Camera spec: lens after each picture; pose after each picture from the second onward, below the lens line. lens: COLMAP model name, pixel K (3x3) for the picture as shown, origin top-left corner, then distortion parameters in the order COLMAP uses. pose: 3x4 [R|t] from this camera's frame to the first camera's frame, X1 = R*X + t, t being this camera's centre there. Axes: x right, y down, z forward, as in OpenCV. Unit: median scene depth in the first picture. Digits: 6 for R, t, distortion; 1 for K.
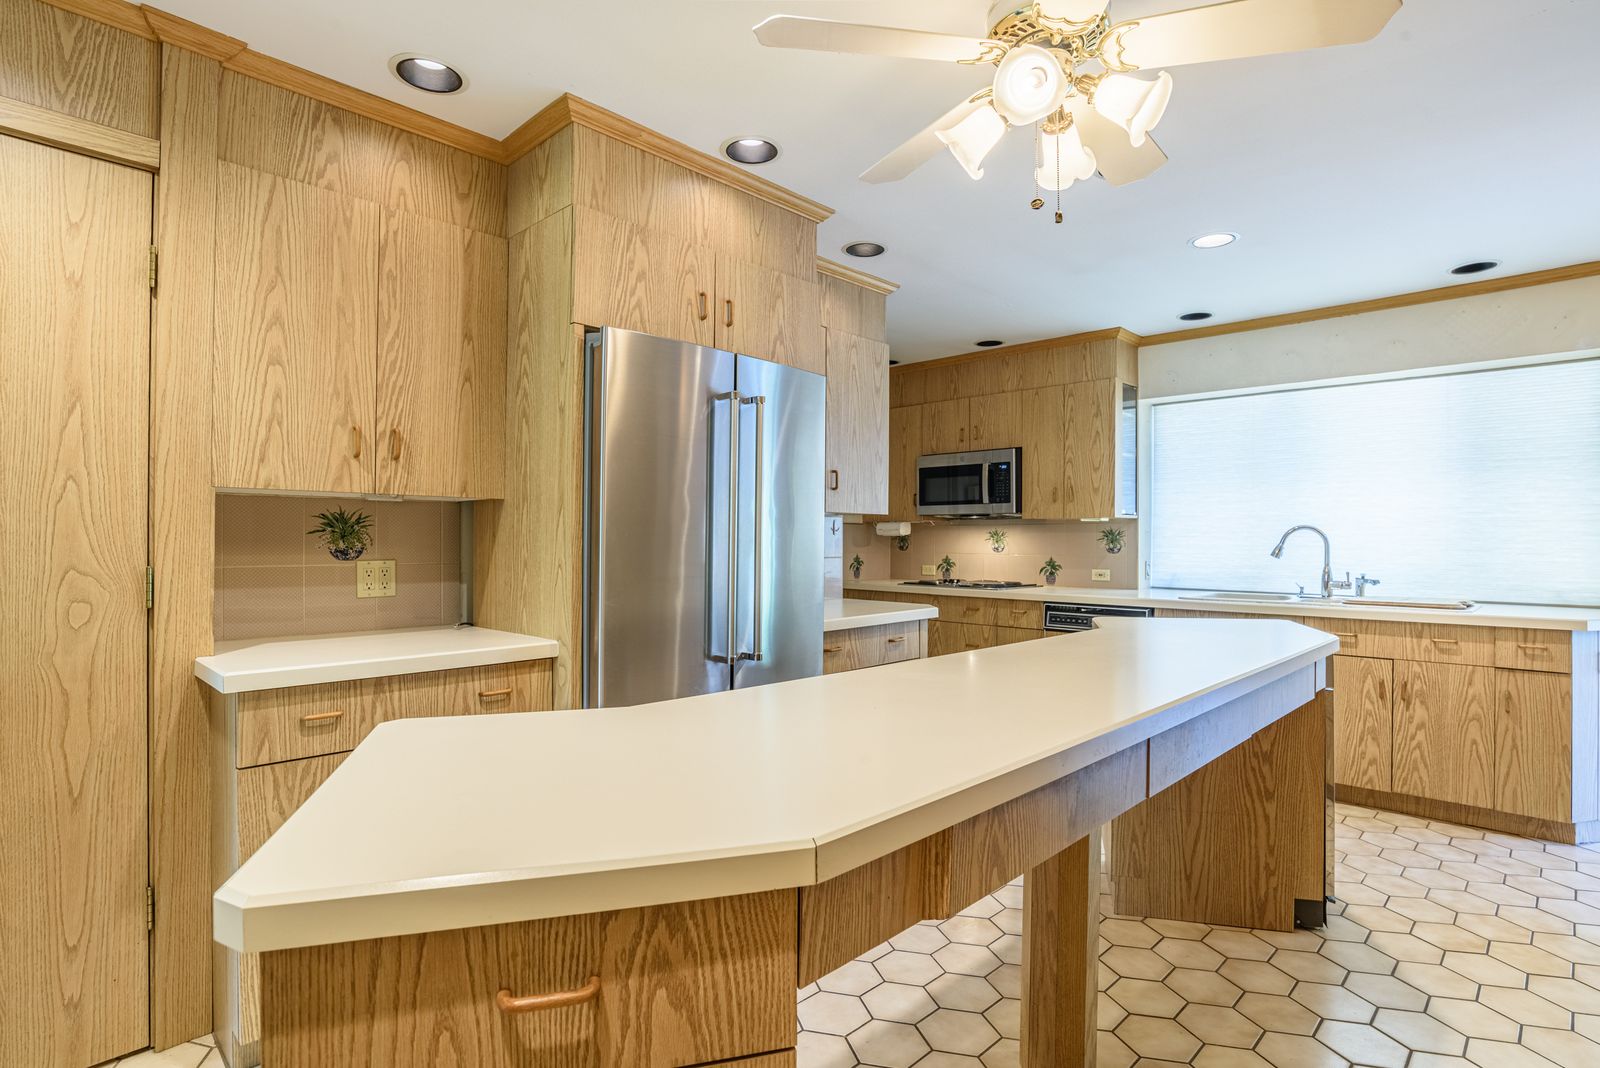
lens RADIAL K [[802.9, 0, 783.4], [0, 802.9, 536.6], [0, 0, 1]] dist [-0.043463, 0.001746]
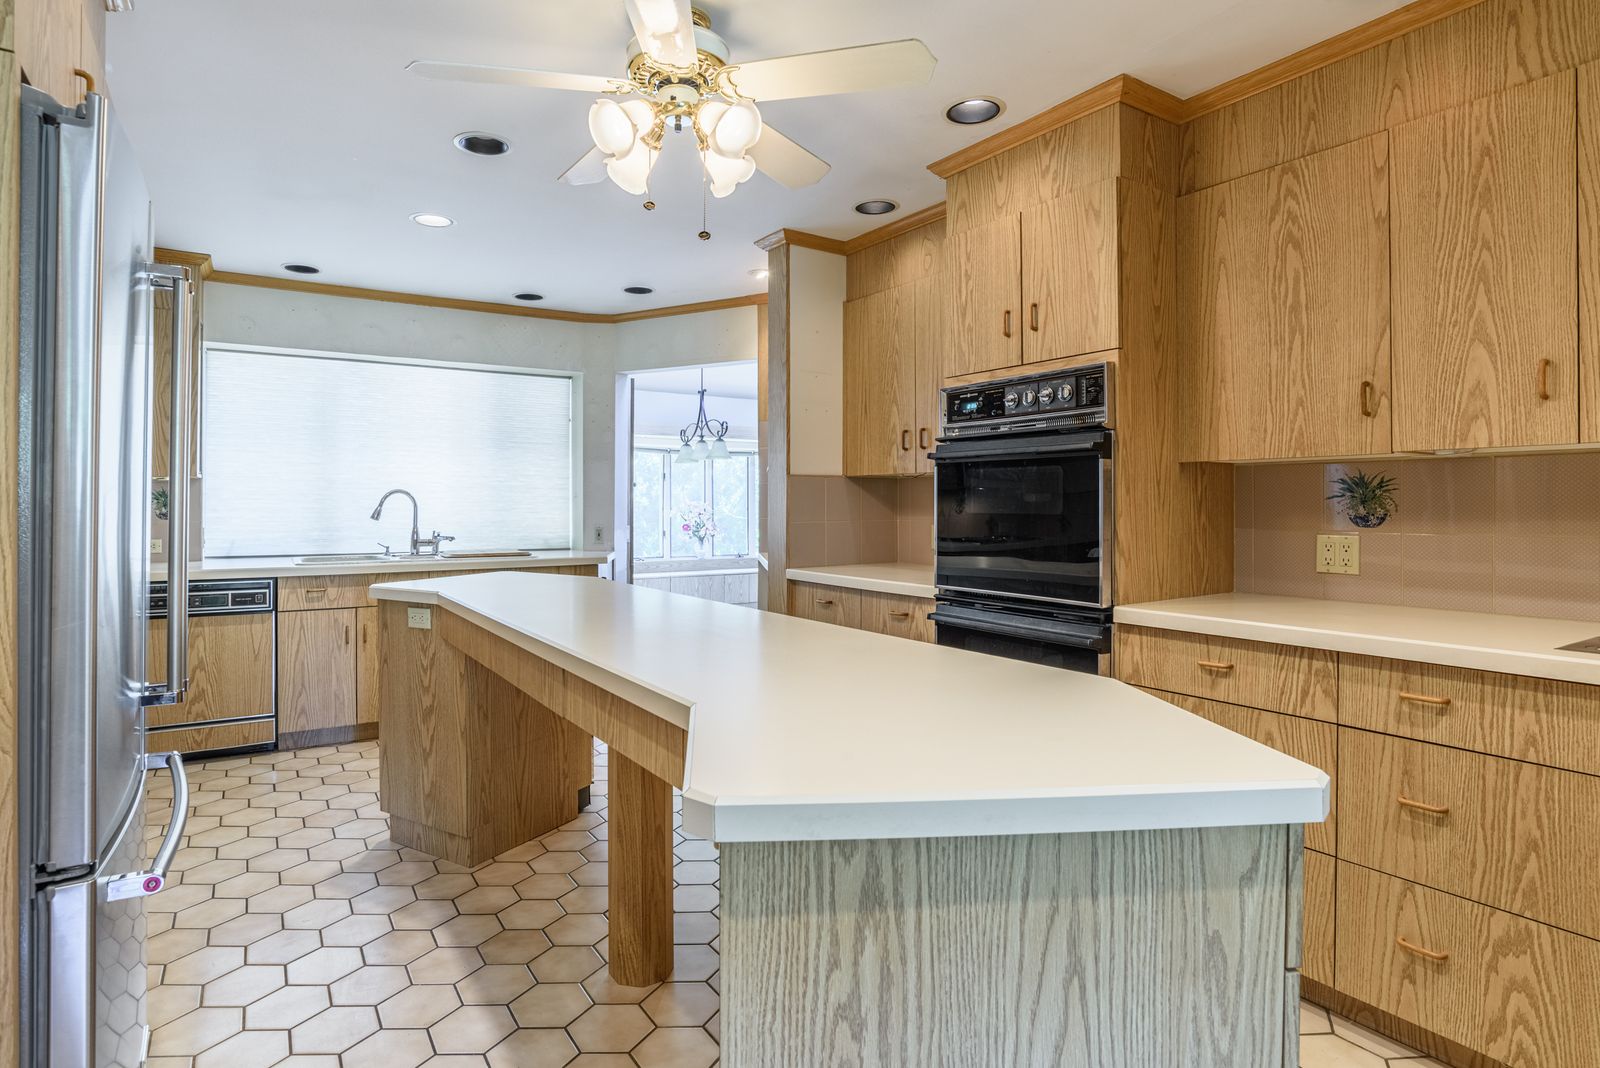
lens RADIAL K [[814.7, 0, 797.6], [0, 814.7, 506.1], [0, 0, 1]] dist [-0.051166, 0.000086]
pose [[0.213983, -0.006690, 0.976814, -0.346044], [-0.000925, 0.999975, 0.007051, -0.000220], [-0.976837, -0.002412, 0.213972, 0.250652]]
